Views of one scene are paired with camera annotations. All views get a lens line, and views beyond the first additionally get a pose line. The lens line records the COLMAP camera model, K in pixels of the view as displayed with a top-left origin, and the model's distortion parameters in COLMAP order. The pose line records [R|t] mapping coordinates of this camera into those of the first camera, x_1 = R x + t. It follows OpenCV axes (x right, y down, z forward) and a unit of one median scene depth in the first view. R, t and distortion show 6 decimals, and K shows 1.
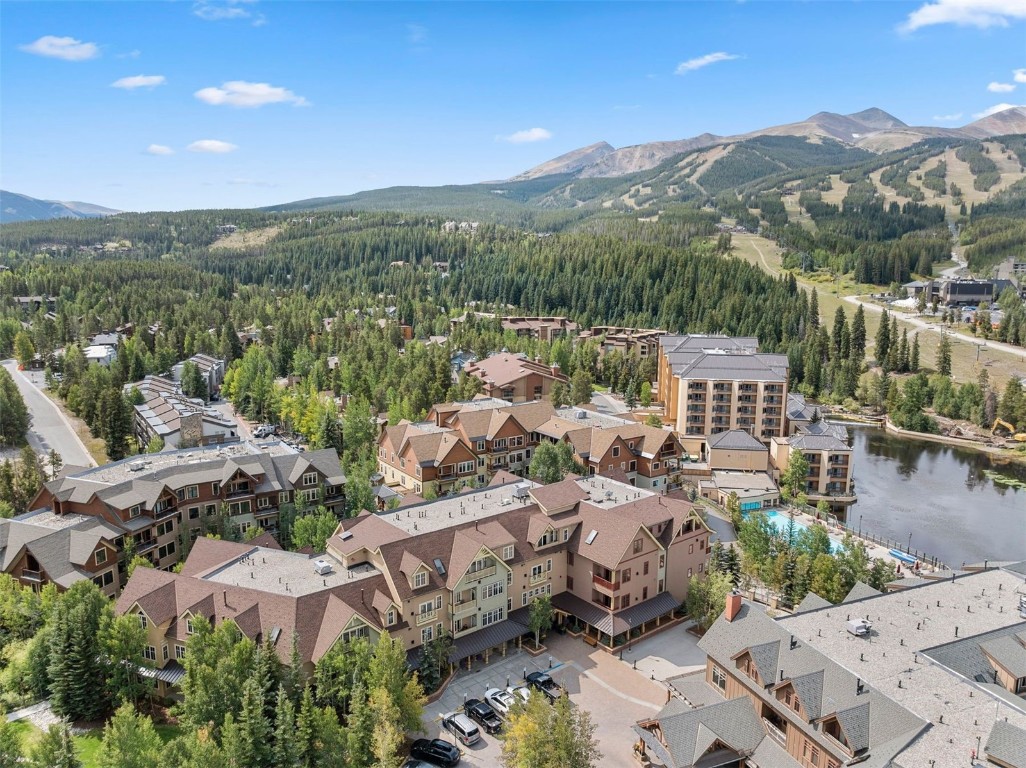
lens RADIAL K [[728.9, 0, 518.3], [0, 728.9, 384.3], [0, 0, 1]] dist [-0.042059, 0.006414]
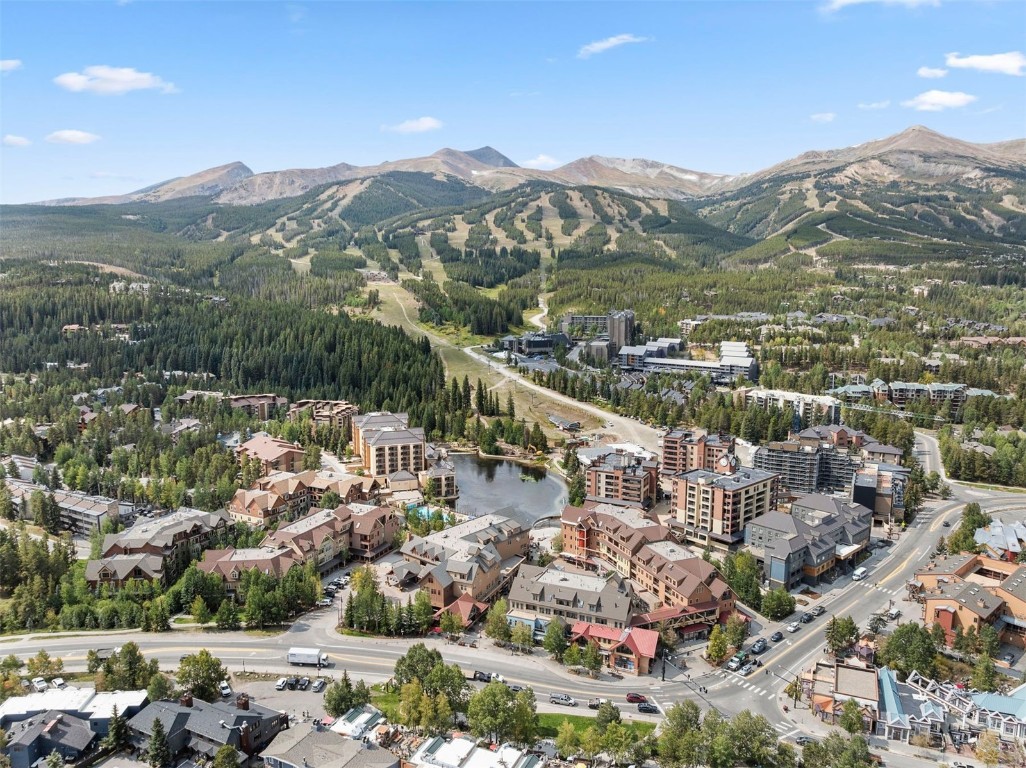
lens RADIAL K [[728.9, 0, 513.8], [0, 728.9, 383.3], [0, 0, 1]] dist [-0.042059, 0.006414]
pose [[0.891566, -0.076707, 0.446347, -0.121226], [0.084999, 0.996380, 0.001449, -0.061412], [-0.444842, 0.036647, 0.894859, -0.379797]]
